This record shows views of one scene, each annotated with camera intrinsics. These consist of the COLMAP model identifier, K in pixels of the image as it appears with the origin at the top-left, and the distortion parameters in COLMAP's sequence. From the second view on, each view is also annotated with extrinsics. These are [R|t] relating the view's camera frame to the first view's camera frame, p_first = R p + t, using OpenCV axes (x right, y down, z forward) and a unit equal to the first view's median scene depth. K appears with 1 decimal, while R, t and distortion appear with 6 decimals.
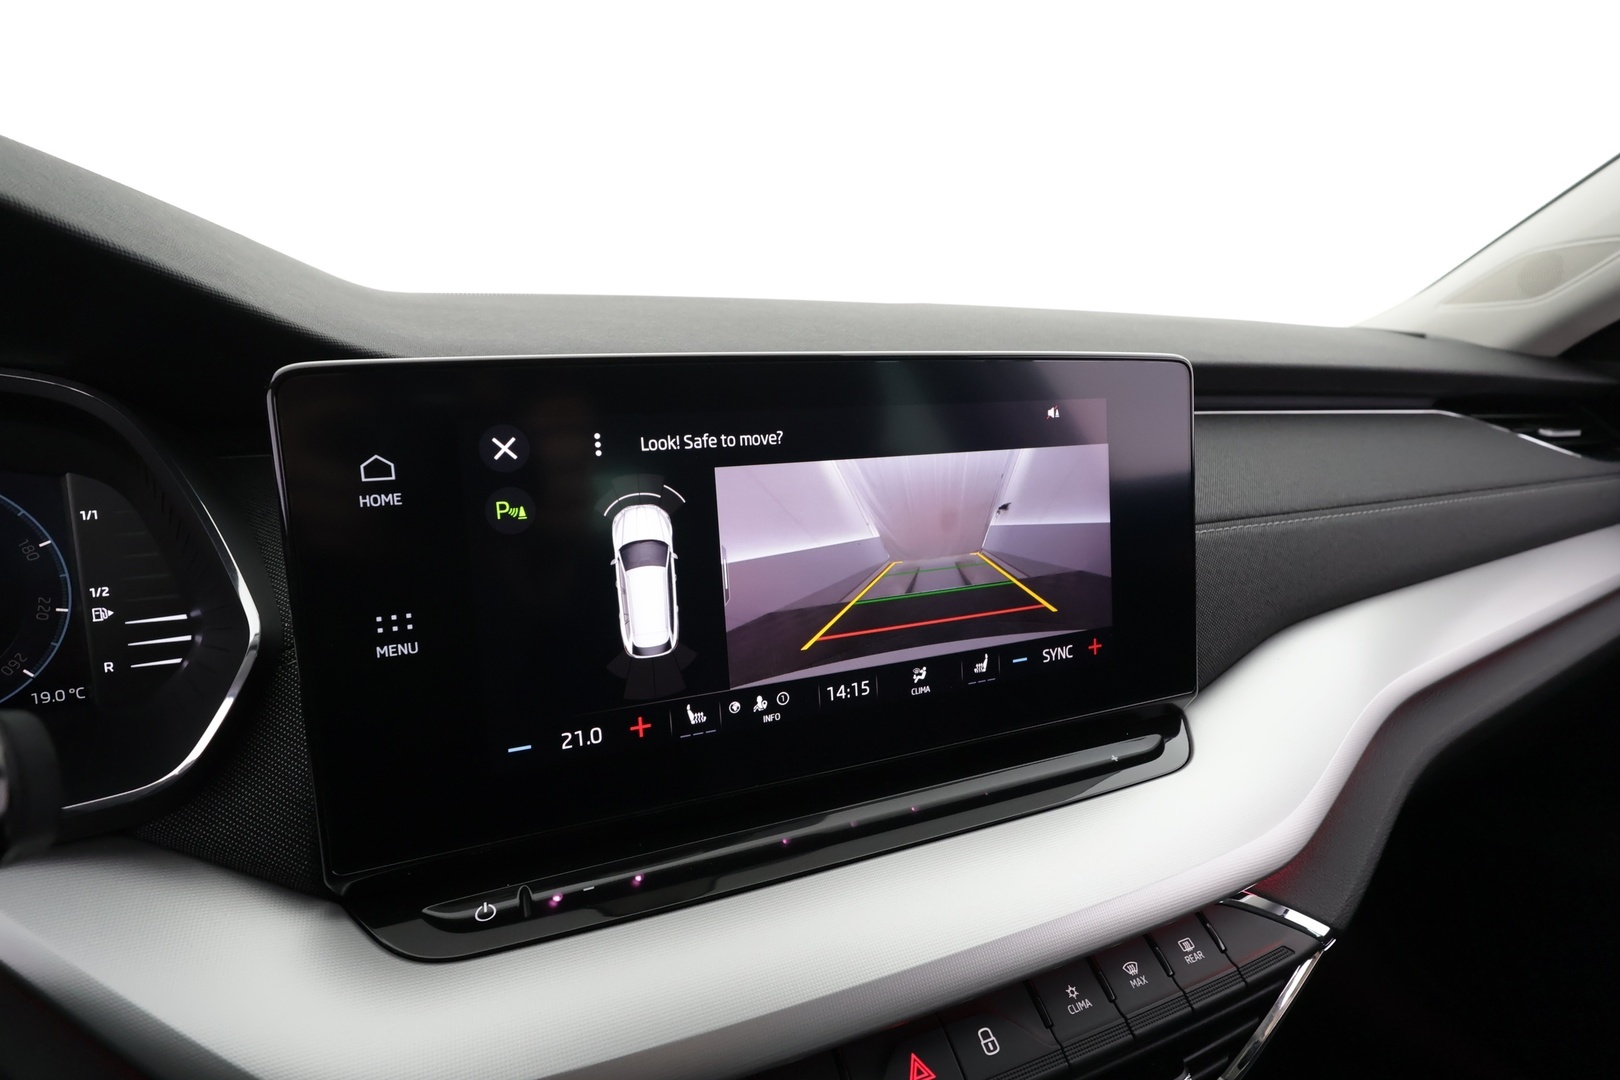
lens RADIAL K [[866.3, 0, 810.0], [0, 866.3, 540.0], [0, 0, 1]] dist [0.012881, -0.009446]
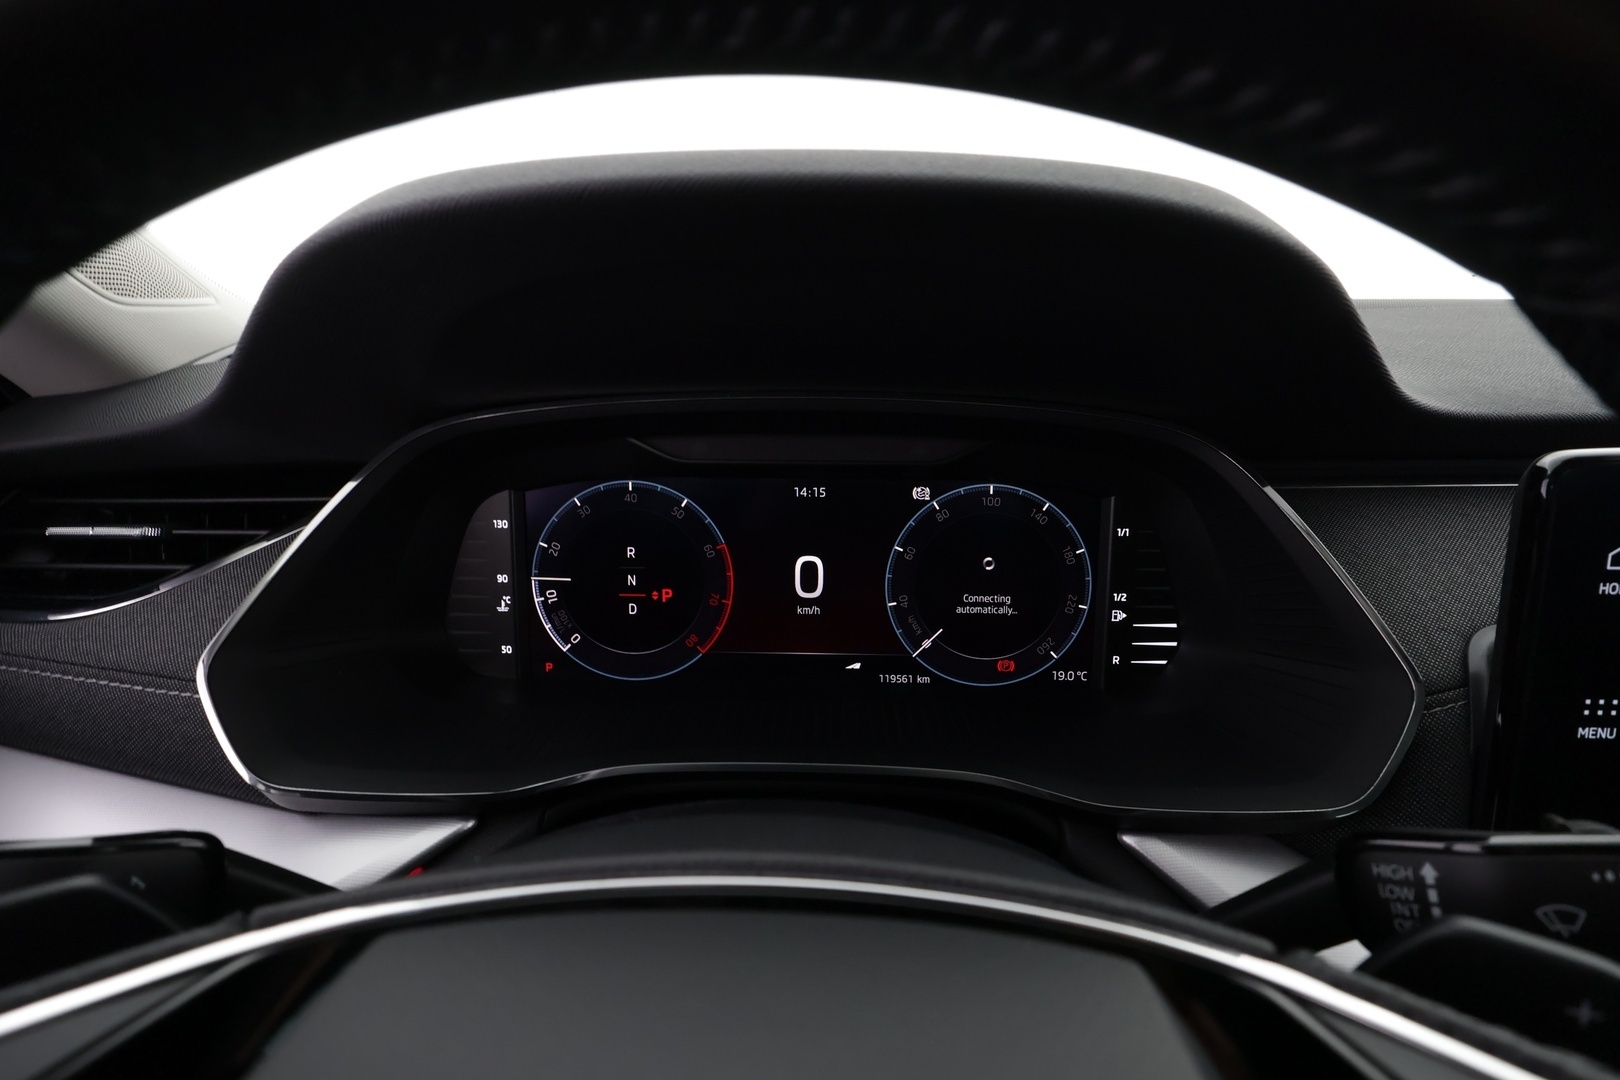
lens RADIAL K [[866.3, 0, 810.0], [0, 866.3, 540.0], [0, 0, 1]] dist [0.012881, -0.009446]
pose [[0.897578, 0.121651, -0.423739, -0.728653], [-0.097130, 0.992125, 0.079086, -0.071997], [0.430023, -0.029828, 0.902325, -0.250301]]
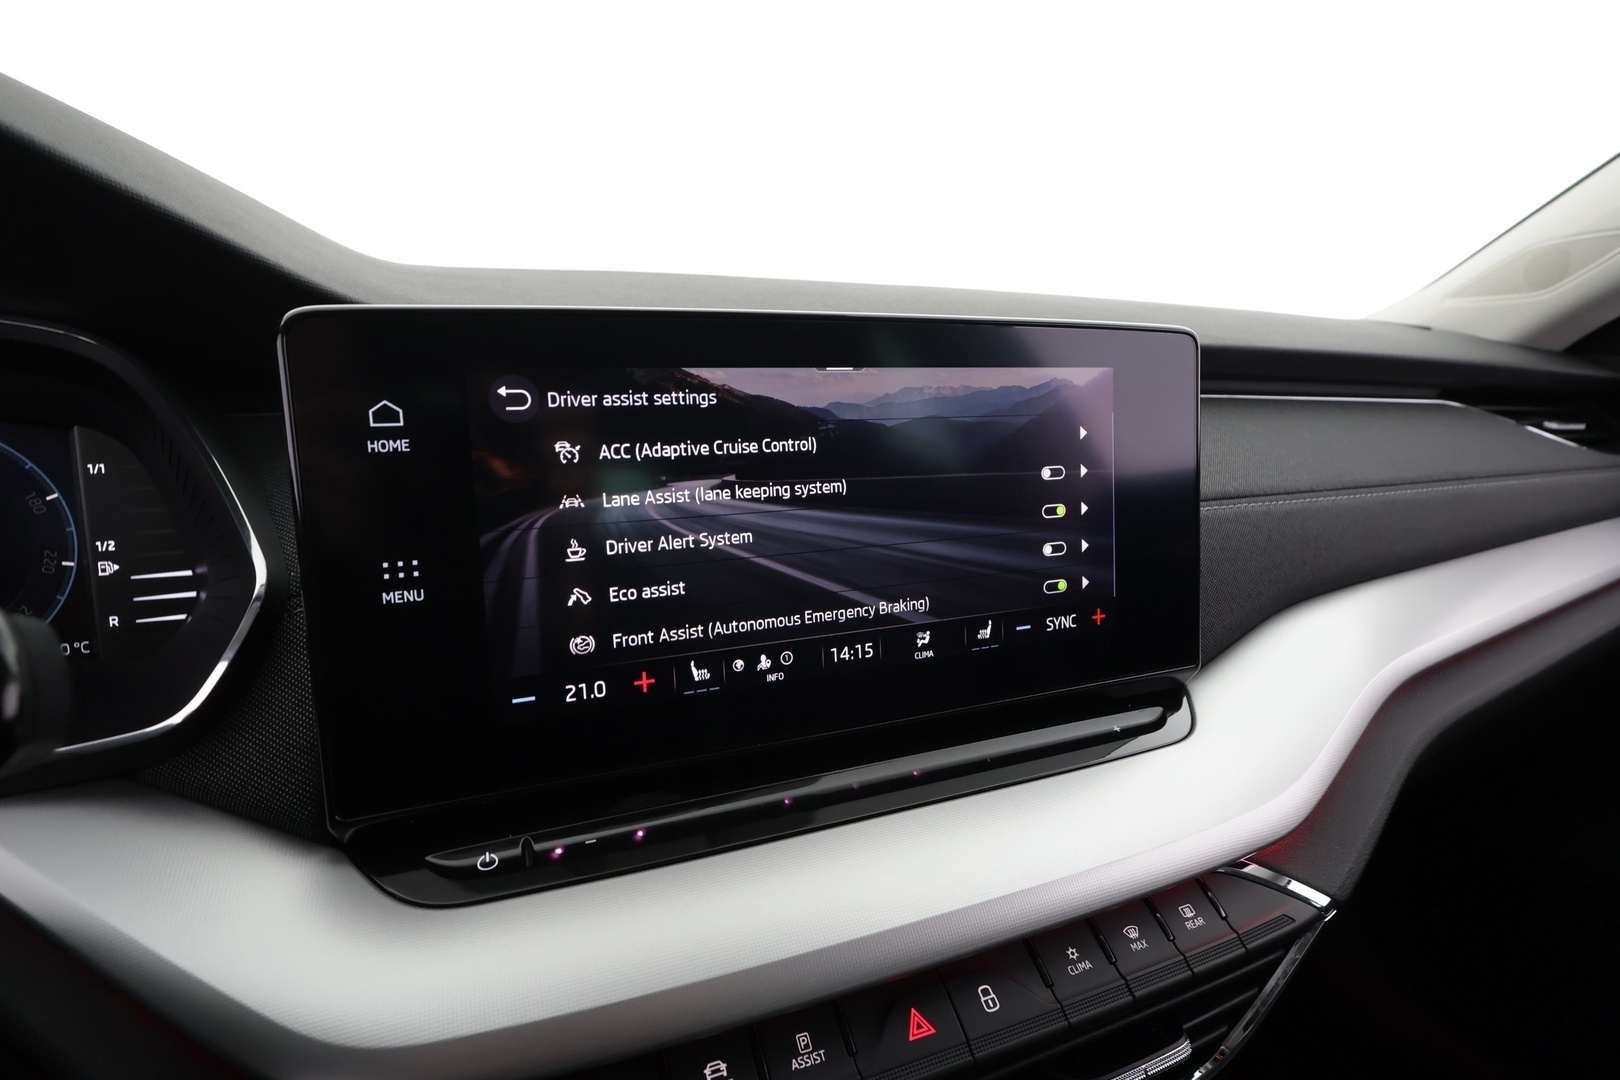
lens RADIAL K [[866.3, 0, 810.0], [0, 866.3, 540.0], [0, 0, 1]] dist [0.012881, -0.009446]
pose [[0.999923, 0.012322, -0.001344, -0.004433], [-0.012325, 0.999921, -0.002519, 0.047094], [0.001313, 0.002535, 0.999996, -0.000873]]
